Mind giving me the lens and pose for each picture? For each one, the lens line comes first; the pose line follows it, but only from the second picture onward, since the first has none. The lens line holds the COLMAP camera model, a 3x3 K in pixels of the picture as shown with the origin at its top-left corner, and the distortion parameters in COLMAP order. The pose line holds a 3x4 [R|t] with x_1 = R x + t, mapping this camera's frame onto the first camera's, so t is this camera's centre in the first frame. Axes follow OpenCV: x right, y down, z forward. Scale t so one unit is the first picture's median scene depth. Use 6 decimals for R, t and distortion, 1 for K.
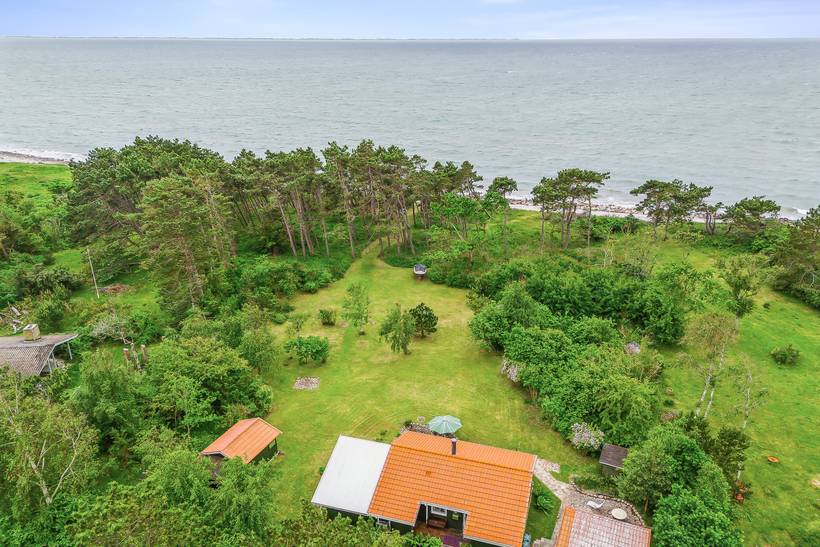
lens RADIAL K [[621.1, 0, 410.0], [0, 621.1, 273.5], [0, 0, 1]] dist [0.009020, 0.000938]
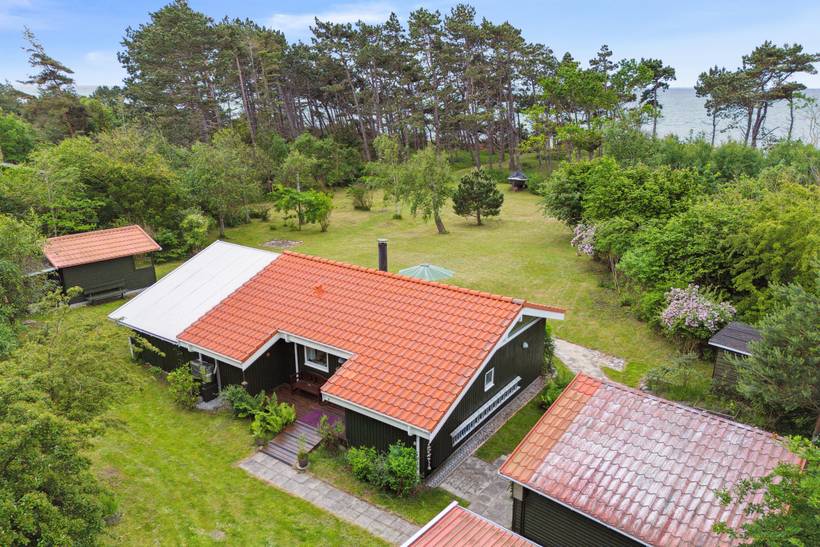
lens RADIAL K [[621.1, 0, 410.0], [0, 621.1, 273.5], [0, 0, 1]] dist [0.009020, 0.000938]
pose [[0.949265, 0.103468, -0.296970, 0.211037], [-0.129240, 0.989248, -0.068452, 0.287261], [0.286695, 0.103359, 0.952430, 0.473561]]
